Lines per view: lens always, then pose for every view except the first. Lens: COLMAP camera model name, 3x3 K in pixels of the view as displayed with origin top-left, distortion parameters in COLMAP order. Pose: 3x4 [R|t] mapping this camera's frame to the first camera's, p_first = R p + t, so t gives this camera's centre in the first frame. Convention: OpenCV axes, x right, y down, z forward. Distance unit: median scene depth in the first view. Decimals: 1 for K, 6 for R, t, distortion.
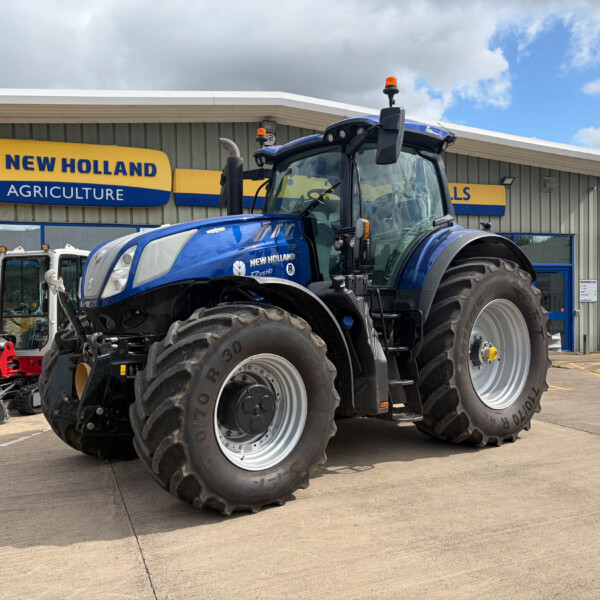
lens RADIAL K [[613.7, 0, 297.3], [0, 613.7, 298.5], [0, 0, 1]] dist [0.021172, 0.006591]
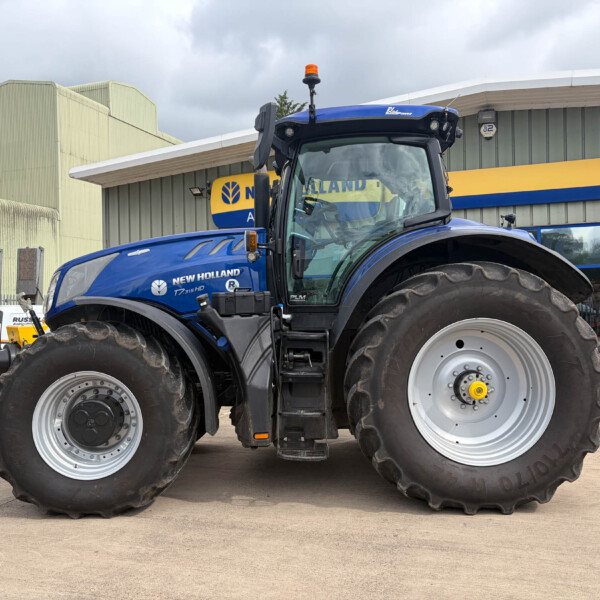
lens RADIAL K [[604.4, 0, 300.2], [0, 604.4, 306.3], [0, 0, 1]] dist [0.019529, 0.000308]
pose [[0.781584, 0.002123, -0.623796, 0.604093], [0.000944, 0.999989, 0.004586, -0.017276], [0.623799, -0.004173, 0.781573, 0.283864]]
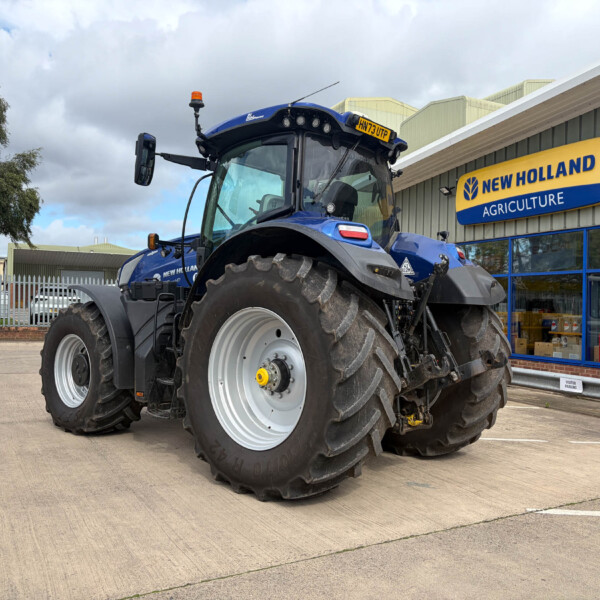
lens RADIAL K [[603.5, 0, 300.0], [0, 603.5, 300.0], [0, 0, 1]] dist [0.016969, 0.019650]
pose [[0.140413, 0.006804, -0.990070, 1.068738], [-0.028679, 0.999585, 0.002802, -0.012316], [0.989678, 0.028001, 0.140550, 0.928842]]
